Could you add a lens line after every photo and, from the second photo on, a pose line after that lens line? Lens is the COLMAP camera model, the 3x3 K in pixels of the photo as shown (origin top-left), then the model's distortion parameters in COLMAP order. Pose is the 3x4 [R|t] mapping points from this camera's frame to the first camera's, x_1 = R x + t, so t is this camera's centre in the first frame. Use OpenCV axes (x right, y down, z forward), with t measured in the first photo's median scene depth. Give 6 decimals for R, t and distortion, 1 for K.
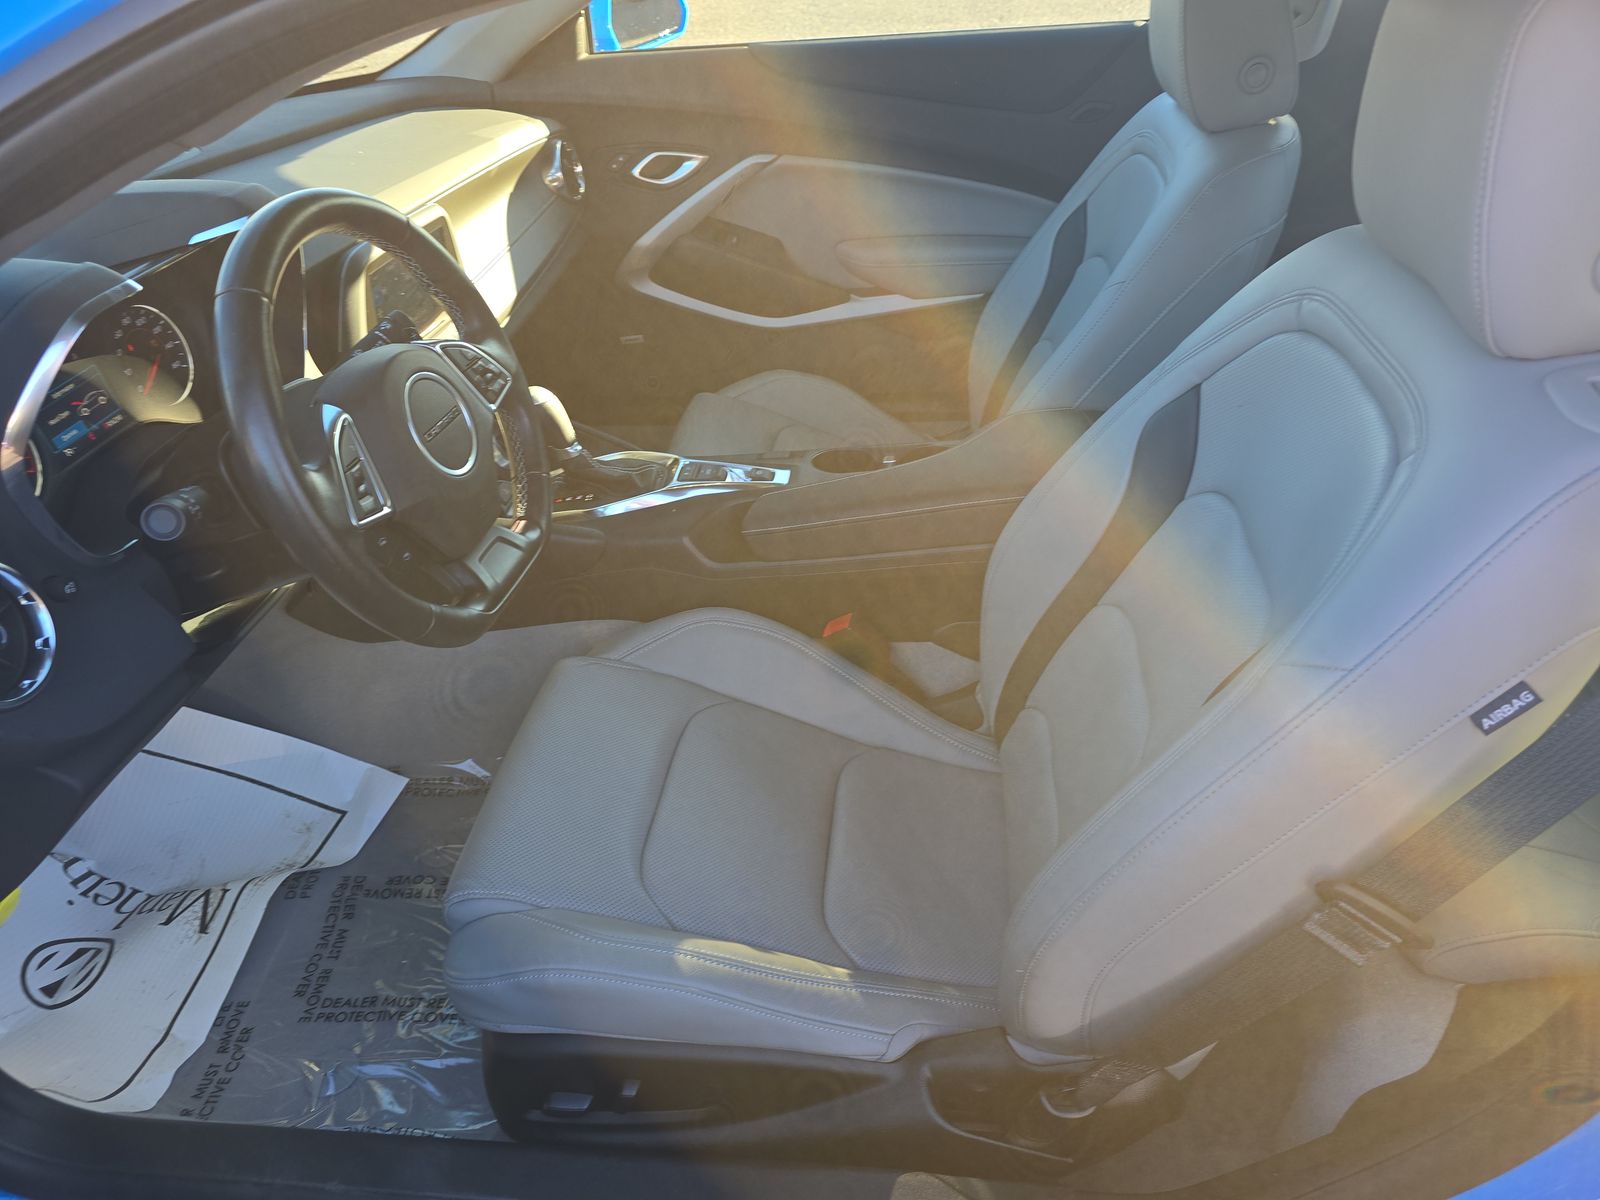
lens RADIAL K [[1072.2, 0, 800.0], [0, 1072.2, 600.0], [0, 0, 1]] dist [0.047233, -0.042052]
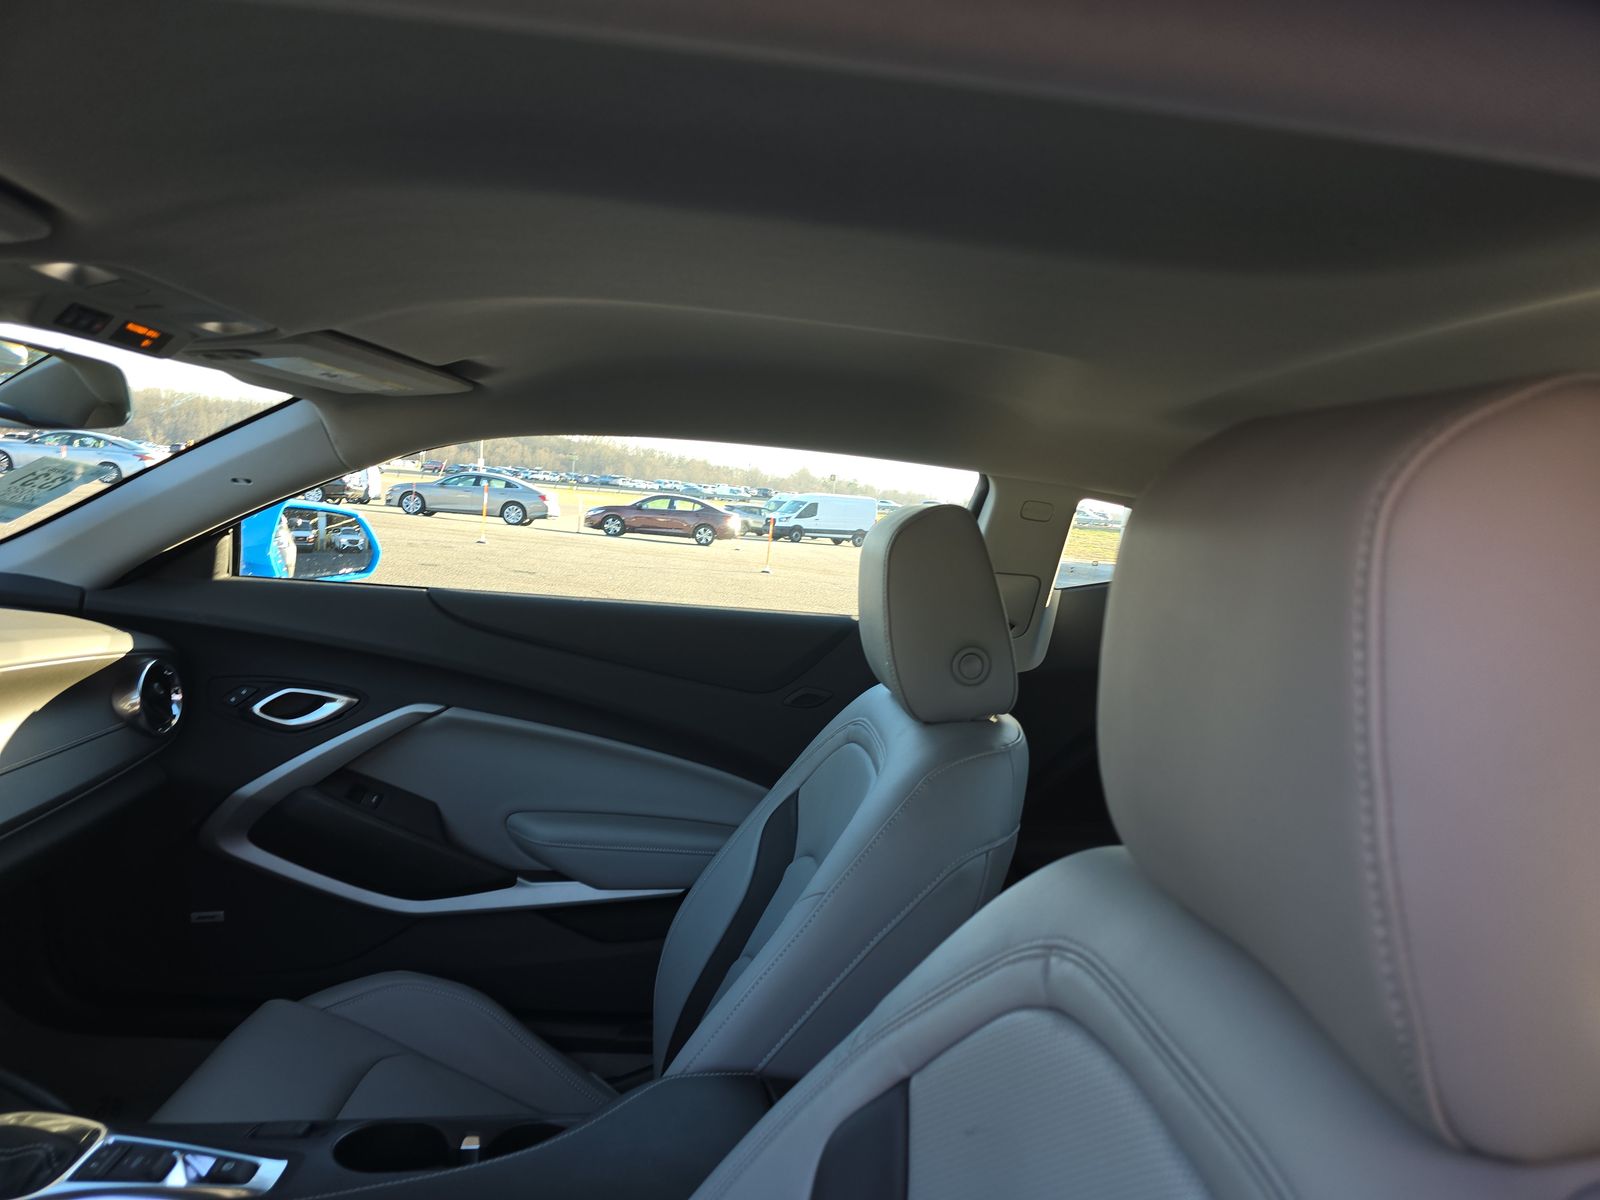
lens RADIAL K [[1159.4, 0, 818.1], [0, 1159.4, 600.4], [0, 0, 1]] dist [0.090736, -0.182479]
pose [[0.970232, 0.122660, 0.208816, 0.068252], [-0.005059, 0.872324, -0.488902, -0.051063], [-0.242124, 0.473292, 0.846978, 0.147558]]
